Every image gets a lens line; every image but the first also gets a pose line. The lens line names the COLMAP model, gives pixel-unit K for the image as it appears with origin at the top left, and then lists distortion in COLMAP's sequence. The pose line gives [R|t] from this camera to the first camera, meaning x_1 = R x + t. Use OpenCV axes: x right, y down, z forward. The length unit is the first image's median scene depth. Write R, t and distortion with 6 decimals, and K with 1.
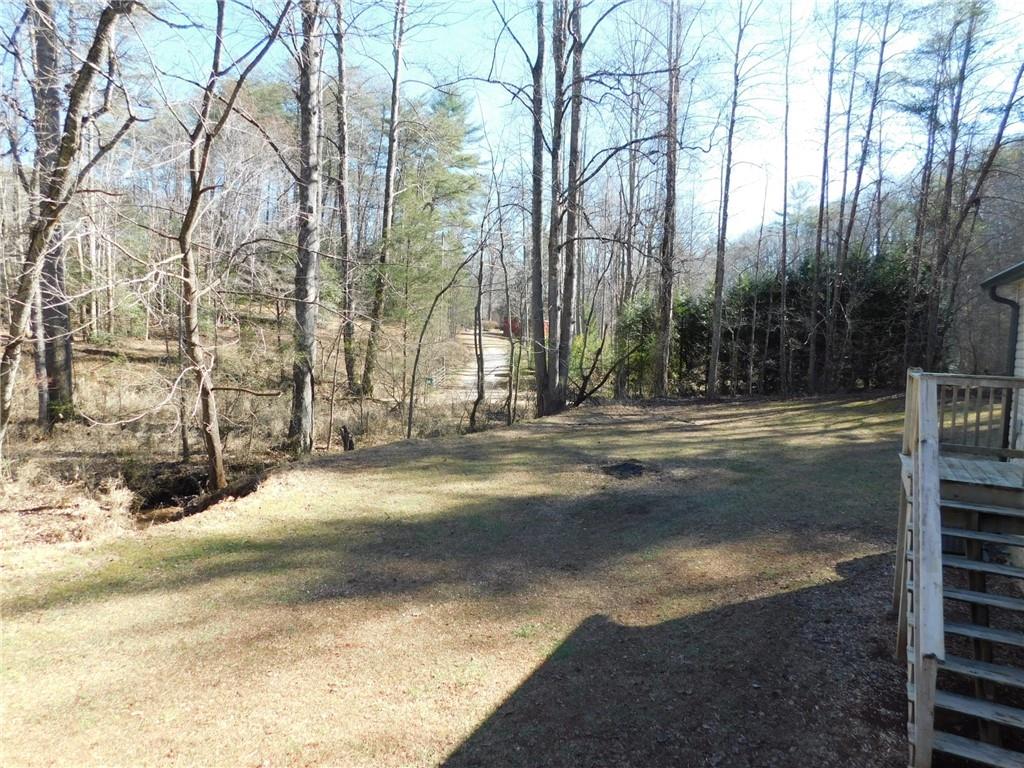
lens RADIAL K [[681.7, 0, 508.4], [0, 681.7, 387.4], [0, 0, 1]] dist [-0.055450, 0.054299]
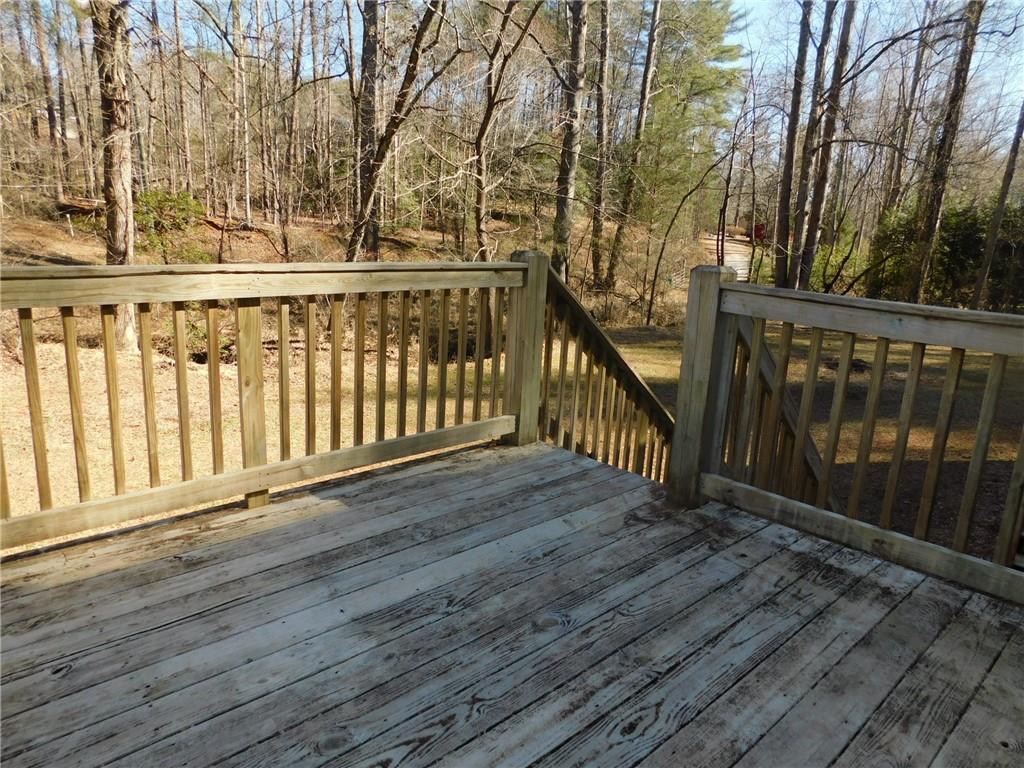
lens RADIAL K [[689.9, 0, 514.1], [0, 689.9, 385.4], [0, 0, 1]] dist [-0.074076, 0.078231]
pose [[0.943946, 0.104500, -0.313123, 0.008920], [-0.062035, 0.987826, 0.142659, 0.019591], [0.324218, -0.115238, 0.938937, -0.119647]]
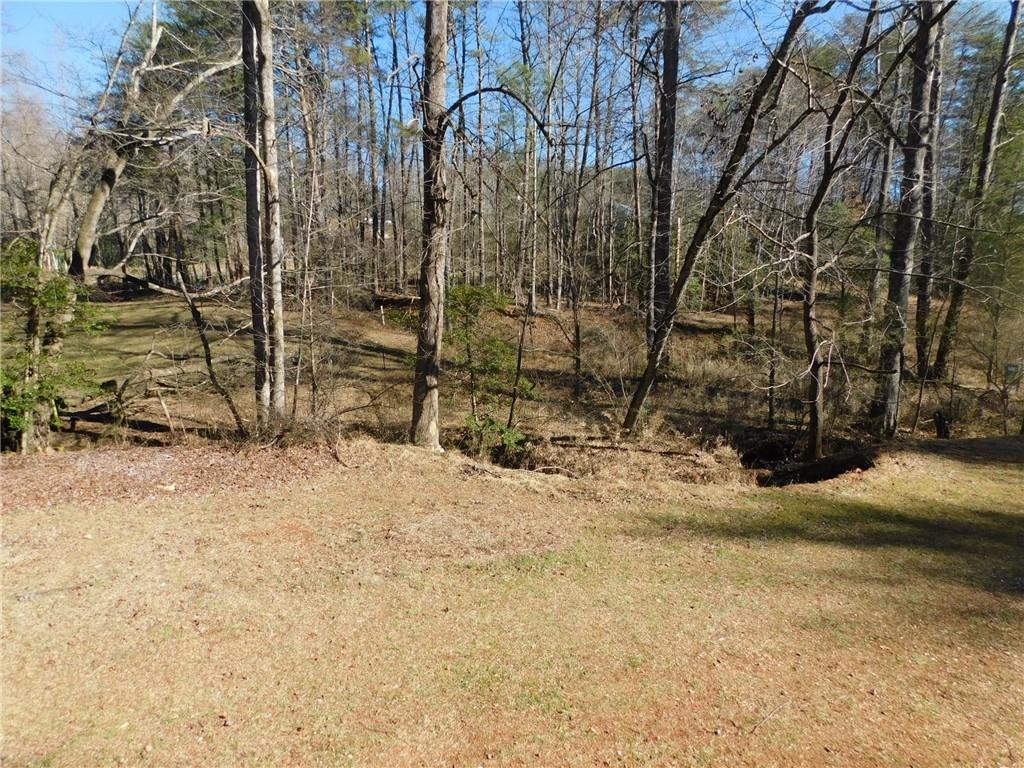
lens RADIAL K [[681.7, 0, 508.4], [0, 681.7, 387.4], [0, 0, 1]] dist [-0.055450, 0.054299]
pose [[0.756867, 0.086105, -0.647872, -0.080553], [-0.061657, 0.996269, 0.060380, 0.004741], [0.650654, -0.005754, 0.759353, -0.063580]]
